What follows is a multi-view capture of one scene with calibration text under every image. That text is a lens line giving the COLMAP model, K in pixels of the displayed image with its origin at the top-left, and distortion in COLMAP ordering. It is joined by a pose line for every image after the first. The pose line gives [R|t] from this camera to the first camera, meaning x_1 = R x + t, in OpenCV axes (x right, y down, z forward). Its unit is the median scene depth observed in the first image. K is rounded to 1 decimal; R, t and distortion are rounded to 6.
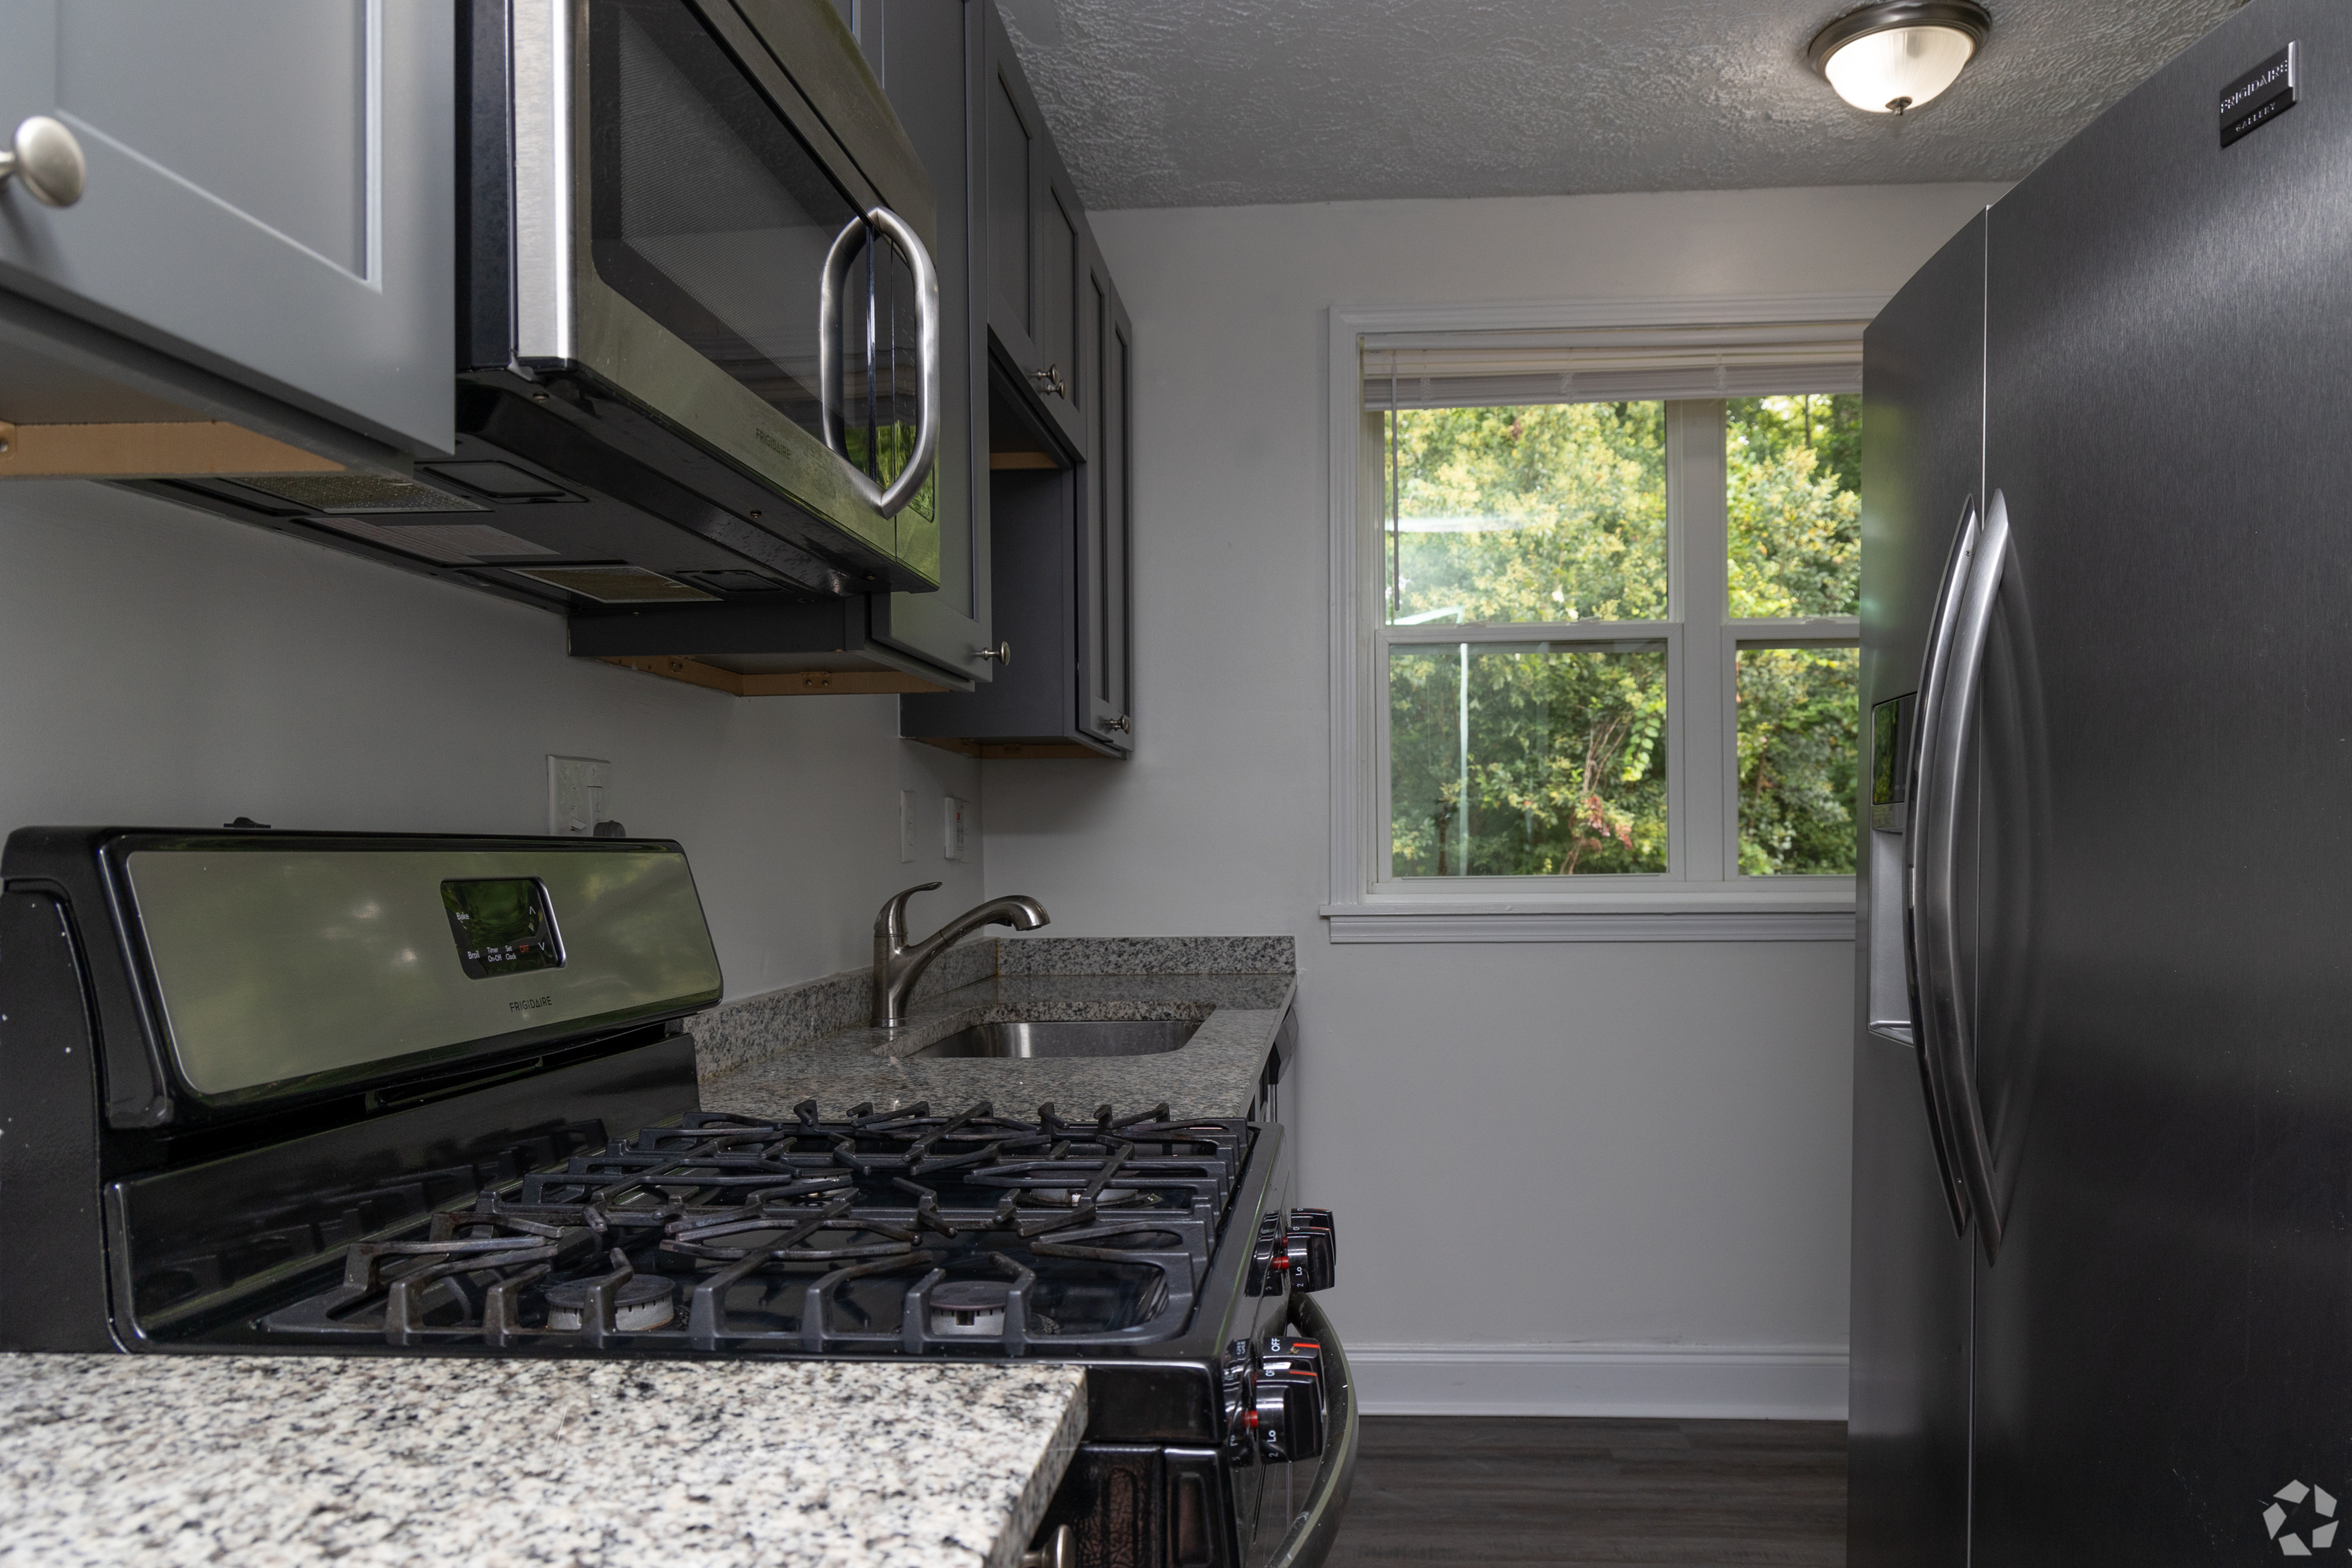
lens RADIAL K [[1696.5, 0, 1266.3], [0, 1696.5, 786.2], [0, 0, 1]] dist [-0.008666, -0.008156]
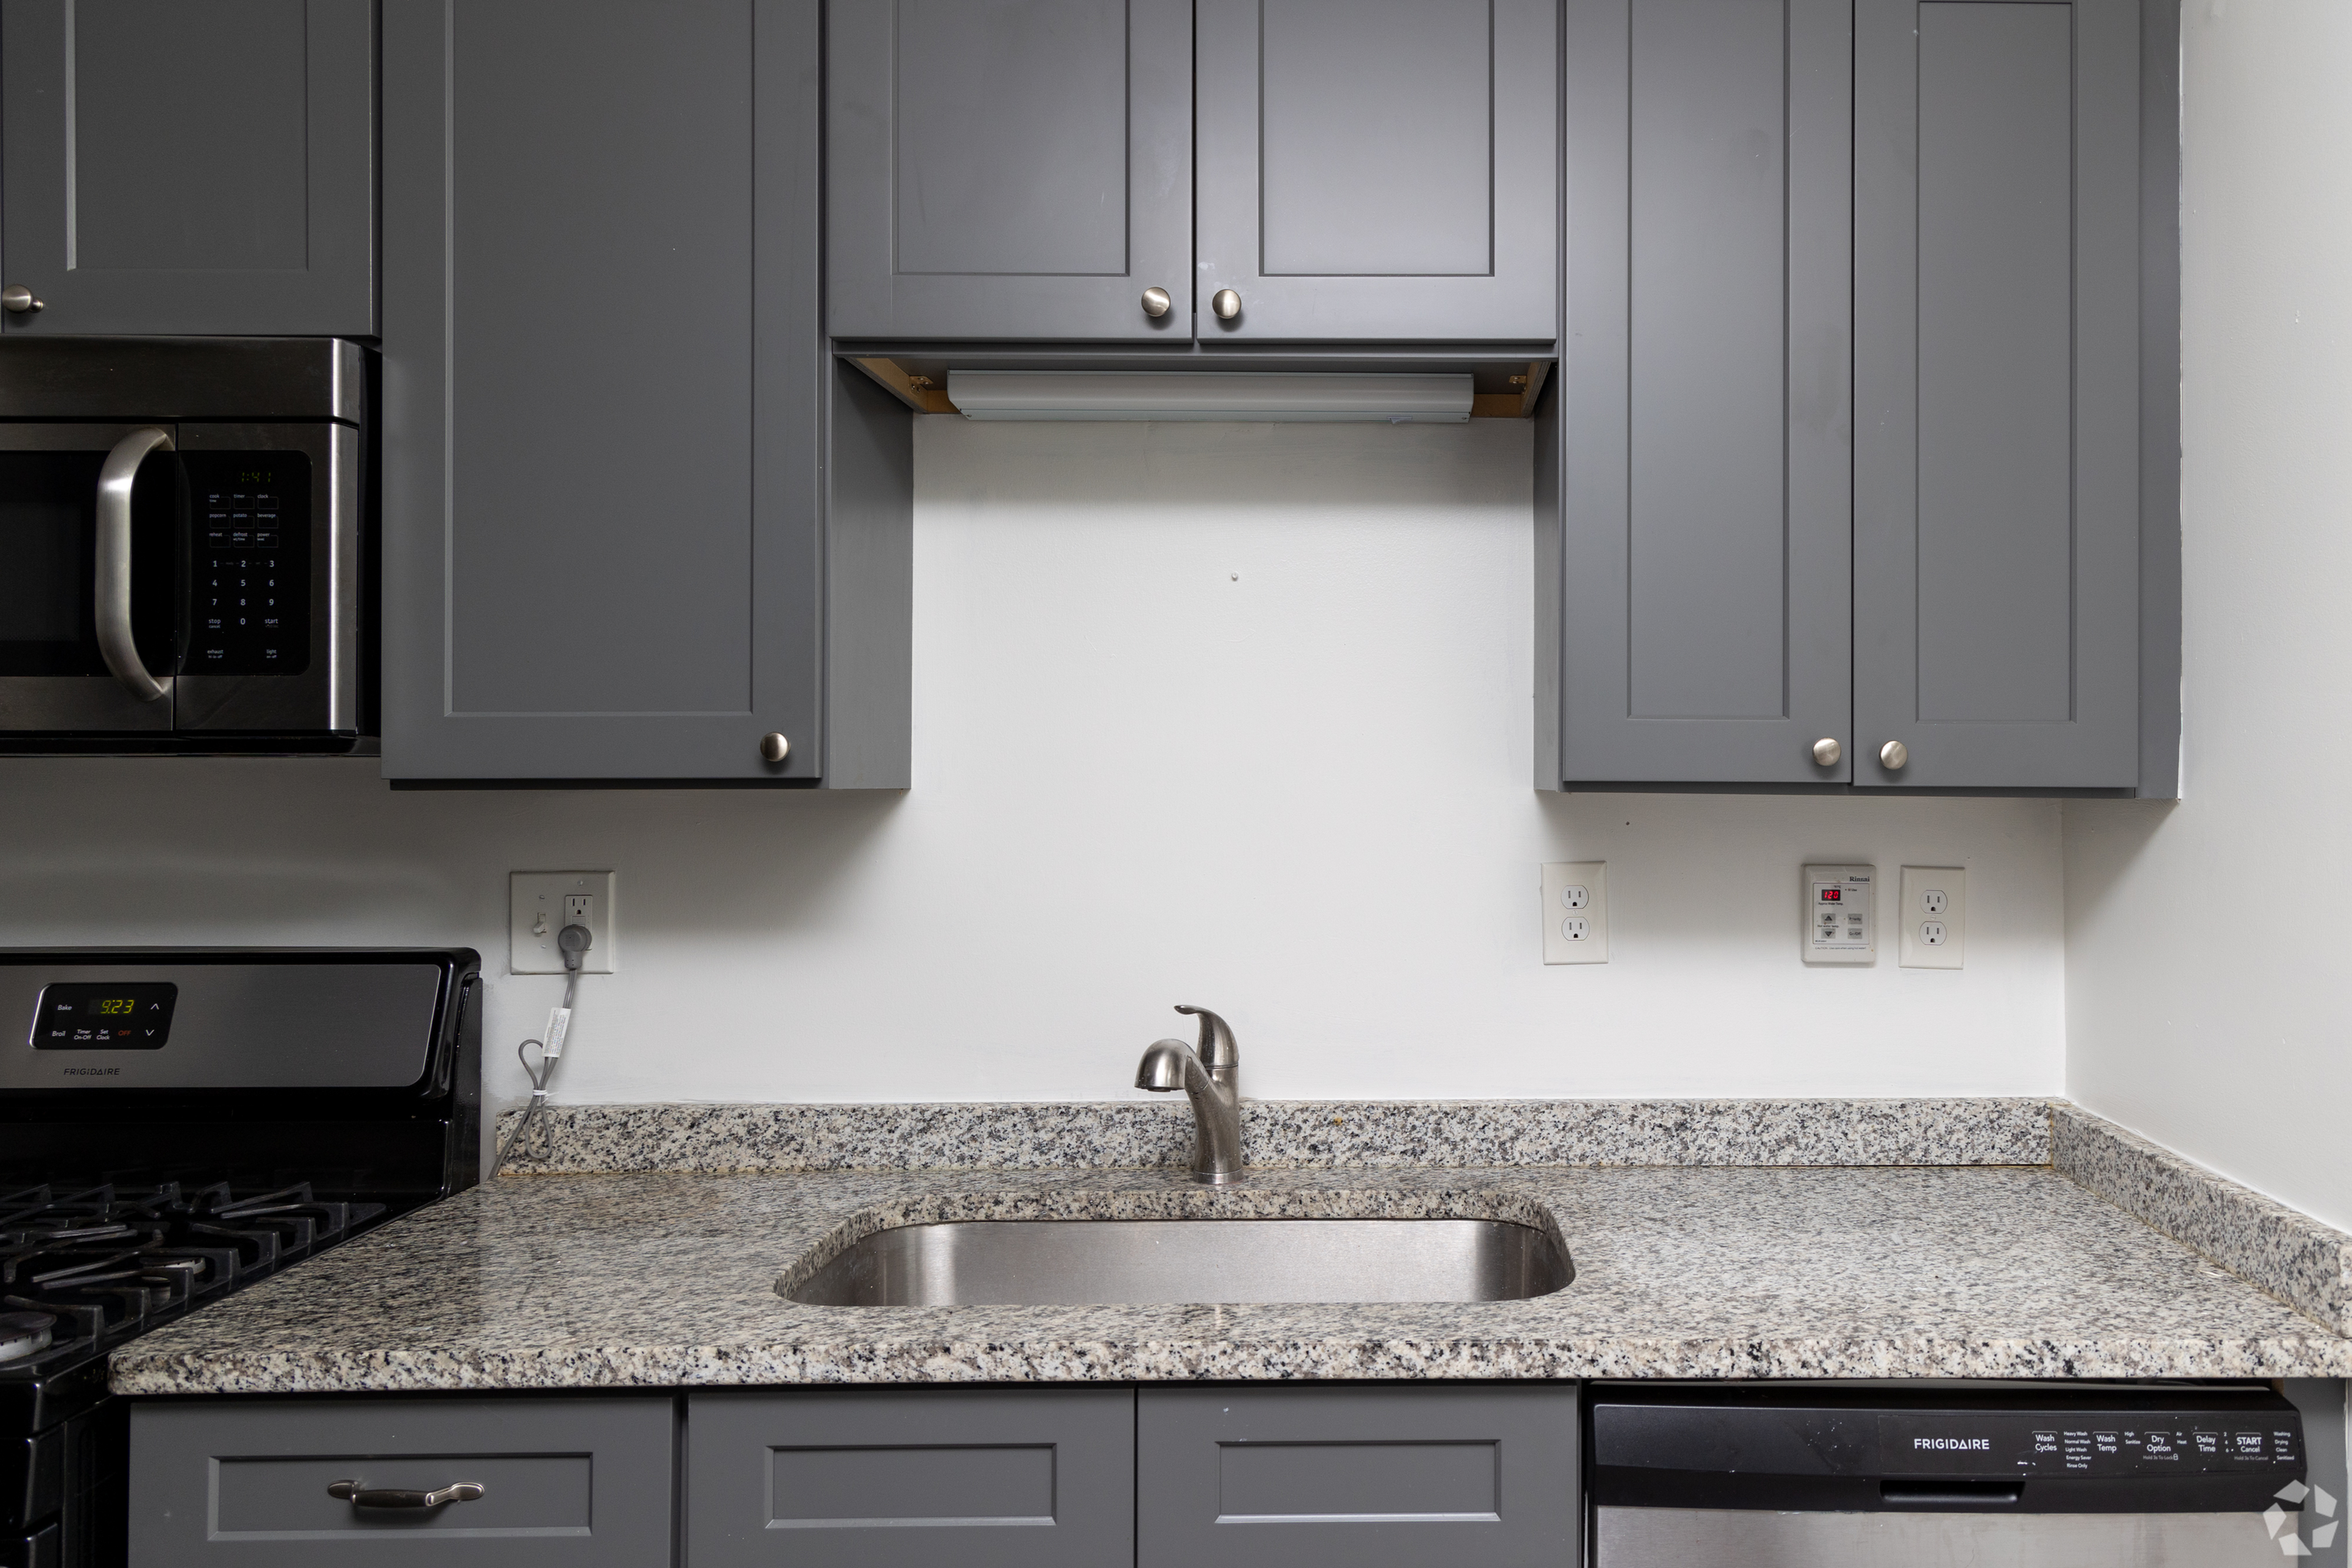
lens RADIAL K [[1623.8, 0, 1176.0], [0, 1623.8, 784.0], [0, 0, 1]] dist [0.021756, -0.002550]
pose [[0.053600, 0.006589, -0.998541, 1.106260], [0.040013, 0.999161, 0.008741, -0.103211], [0.997760, -0.040423, 0.053292, 1.985734]]
